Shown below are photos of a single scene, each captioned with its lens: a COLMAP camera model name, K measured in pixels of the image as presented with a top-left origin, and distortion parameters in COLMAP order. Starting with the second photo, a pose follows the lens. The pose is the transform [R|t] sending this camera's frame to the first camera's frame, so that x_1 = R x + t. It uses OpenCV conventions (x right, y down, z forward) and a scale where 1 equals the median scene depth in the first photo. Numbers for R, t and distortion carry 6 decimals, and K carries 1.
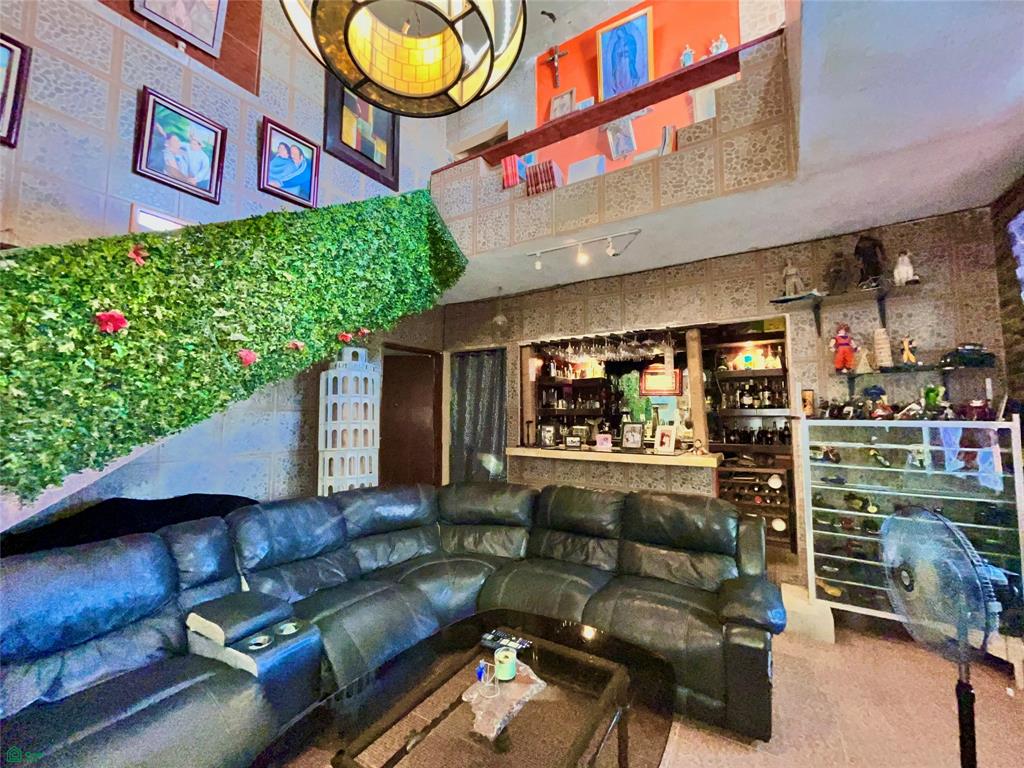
lens RADIAL K [[414.0, 0, 510.8], [0, 414.0, 382.4], [0, 0, 1]] dist [-0.003549, -0.000064]
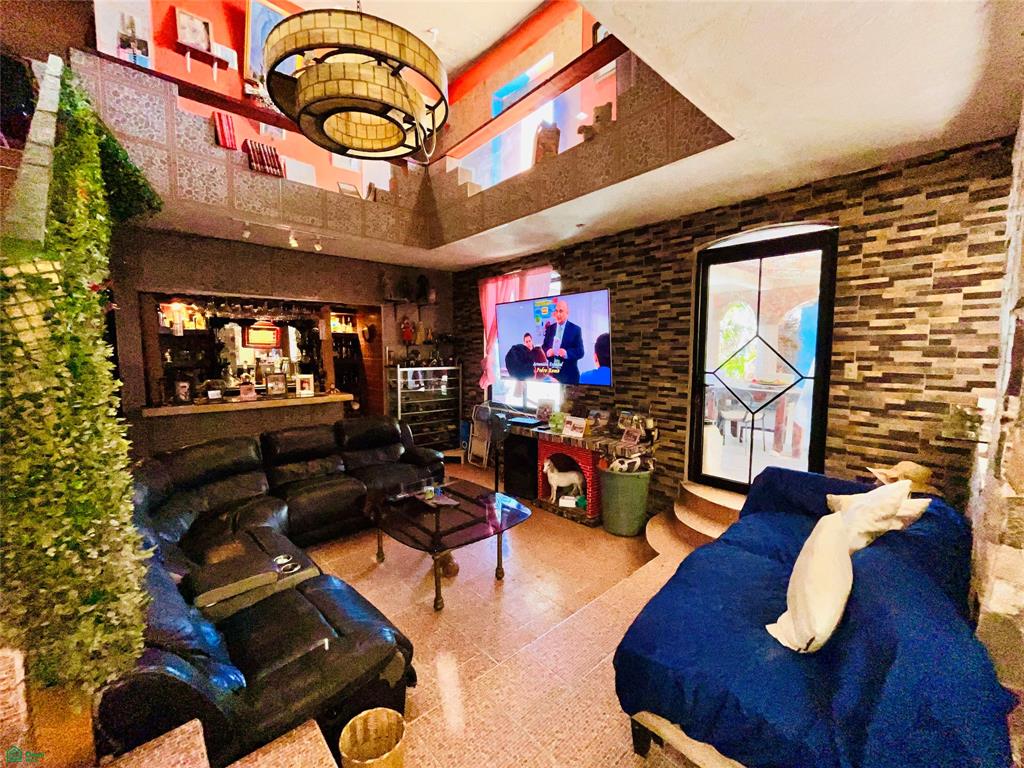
lens RADIAL K [[414.0, 0, 508.0], [0, 414.0, 383.5], [0, 0, 1]] dist [-0.003549, -0.000064]
pose [[0.259312, -0.083296, 0.962195, -0.698739], [-0.077435, 0.991273, 0.106682, -0.056345], [-0.962684, -0.102171, 0.250599, 0.033857]]
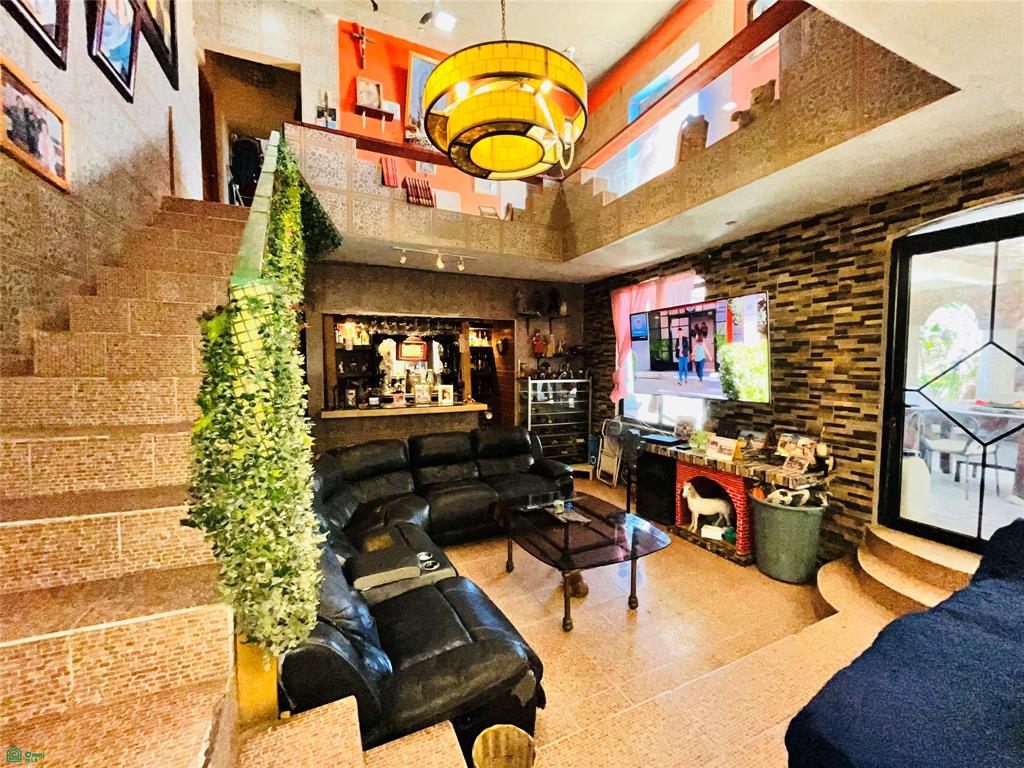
lens RADIAL K [[414.0, 0, 508.5], [0, 414.0, 383.7], [0, 0, 1]] dist [-0.003549, -0.000064]
pose [[0.535411, -0.047188, 0.843273, -0.689064], [-0.065820, 0.993070, 0.097361, -0.051957], [-0.842023, -0.107632, 0.528595, 0.049990]]
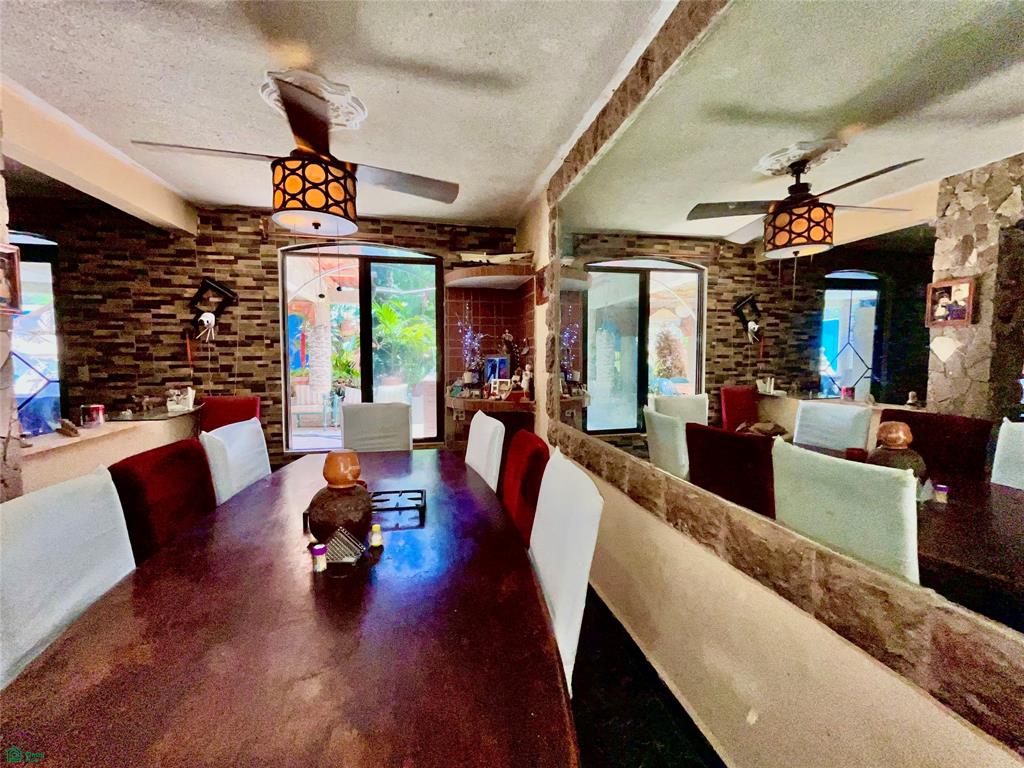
lens RADIAL K [[414.0, 0, 511.3], [0, 414.0, 385.7], [0, 0, 1]] dist [-0.003549, -0.000064]
pose [[-0.719578, -0.045487, 0.692921, -1.013858], [-0.058411, 0.998281, 0.004874, -0.075668], [-0.691951, -0.036967, -0.720997, -0.335601]]
